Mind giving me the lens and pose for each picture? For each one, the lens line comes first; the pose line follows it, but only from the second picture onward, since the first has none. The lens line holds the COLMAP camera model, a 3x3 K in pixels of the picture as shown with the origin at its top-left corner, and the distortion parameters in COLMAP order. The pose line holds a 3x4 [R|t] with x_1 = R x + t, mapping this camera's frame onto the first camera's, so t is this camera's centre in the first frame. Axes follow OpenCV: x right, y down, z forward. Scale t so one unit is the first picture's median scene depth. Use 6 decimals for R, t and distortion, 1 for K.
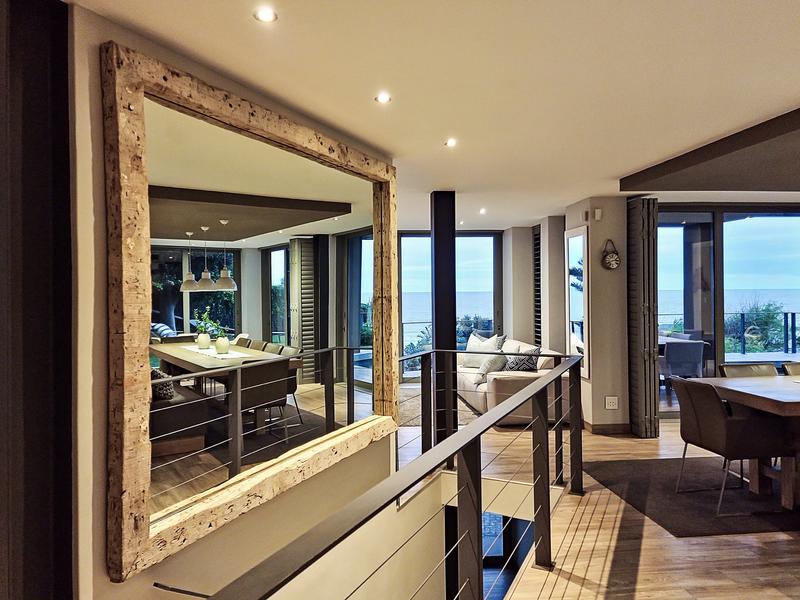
lens RADIAL K [[571.9, 0, 400.0], [0, 571.9, 300.0], [0, 0, 1]] dist [0.086649, -0.078104]
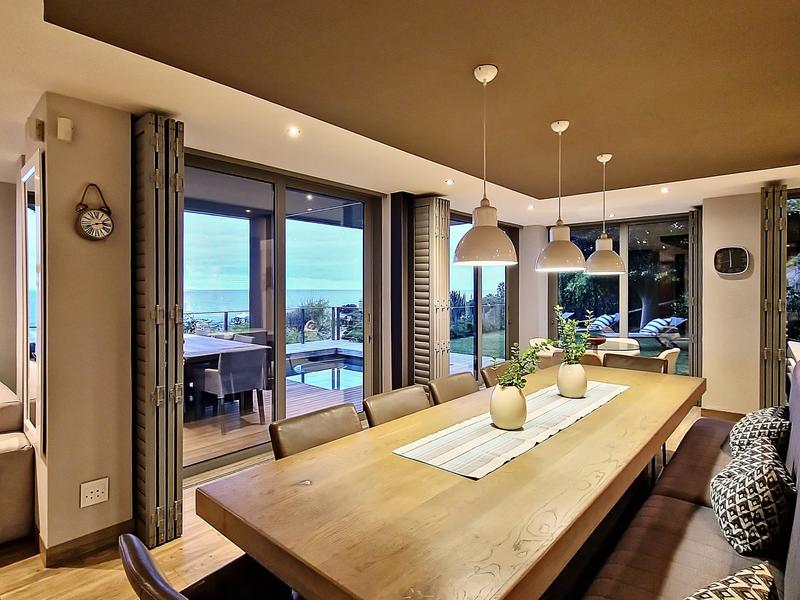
lens RADIAL K [[432.4, 0, 400.0], [0, 432.4, 300.0], [0, 0, 1]] dist [0.003352, -0.000006]
pose [[0.724132, -0.003616, 0.689652, 0.293232], [-0.003407, 0.999955, 0.008821, -0.002559], [-0.689653, -0.008737, 0.724088, 0.518693]]
